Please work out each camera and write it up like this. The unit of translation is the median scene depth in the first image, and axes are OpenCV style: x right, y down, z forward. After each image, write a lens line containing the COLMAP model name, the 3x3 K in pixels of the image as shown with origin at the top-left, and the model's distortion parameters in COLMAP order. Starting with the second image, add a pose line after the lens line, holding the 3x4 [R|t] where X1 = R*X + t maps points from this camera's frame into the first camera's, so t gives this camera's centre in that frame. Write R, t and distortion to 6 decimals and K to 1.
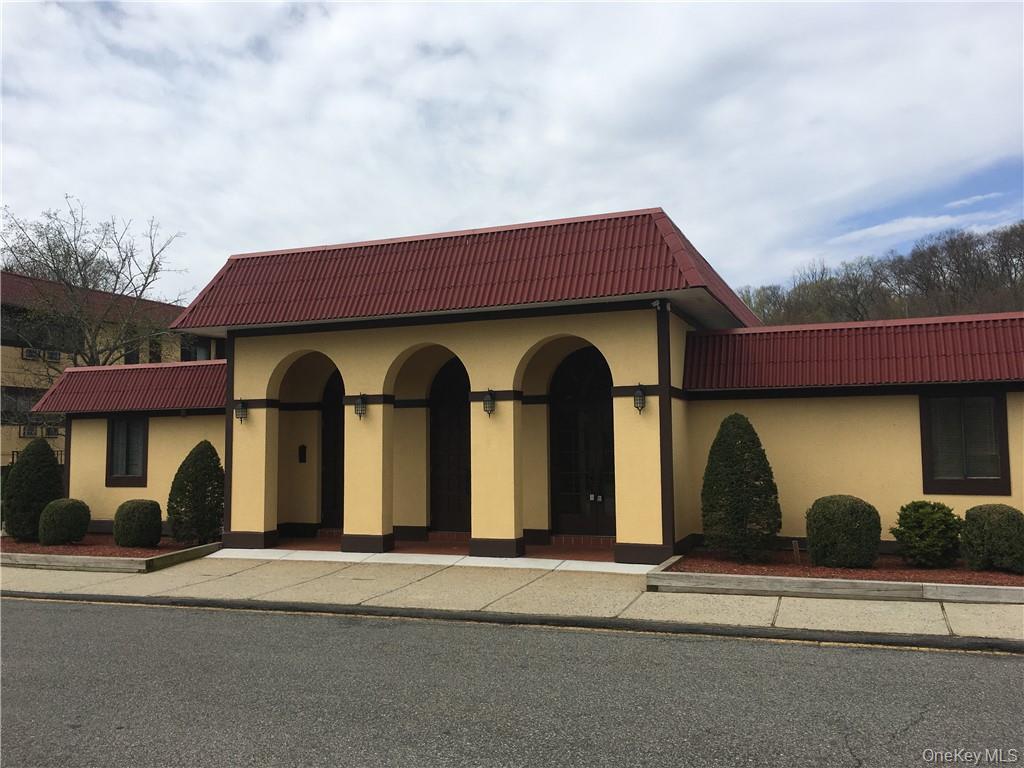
lens RADIAL K [[865.8, 0, 511.8], [0, 865.8, 387.4], [0, 0, 1]] dist [0.075797, -0.088837]
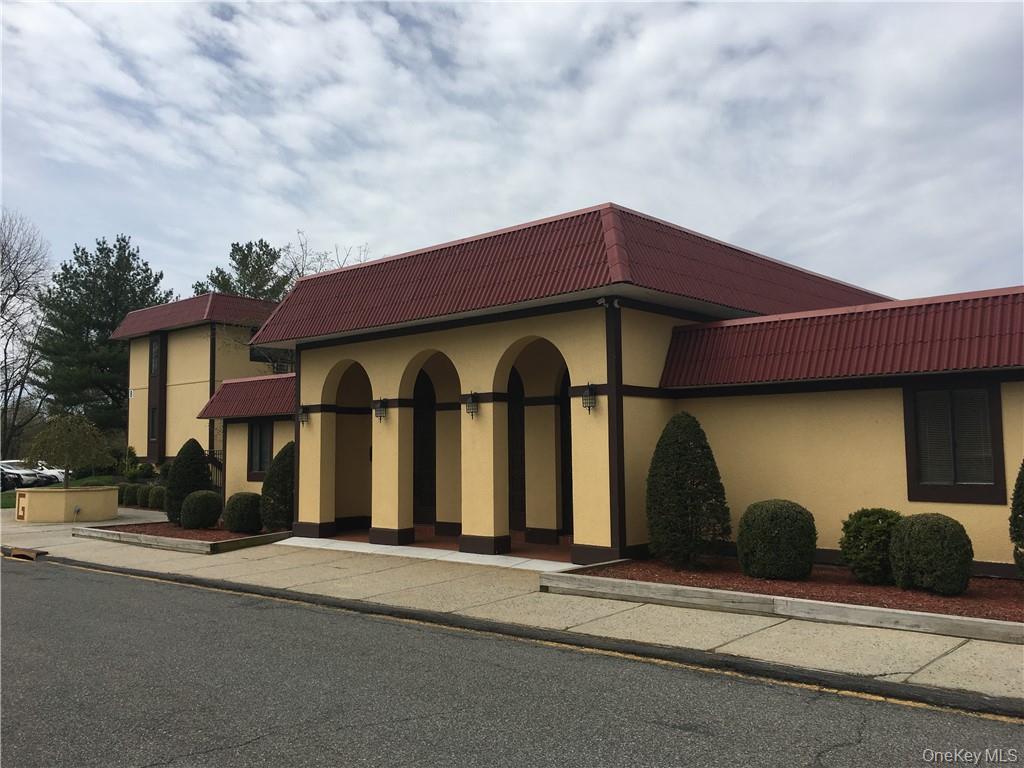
lens RADIAL K [[855.5, 0, 513.1], [0, 855.5, 373.5], [0, 0, 1]] dist [0.040568, -0.000141]
pose [[0.940695, -0.028227, -0.338076, 0.382187], [0.021048, 0.999469, -0.024881, 0.007147], [0.338599, 0.016290, 0.940790, 0.051790]]
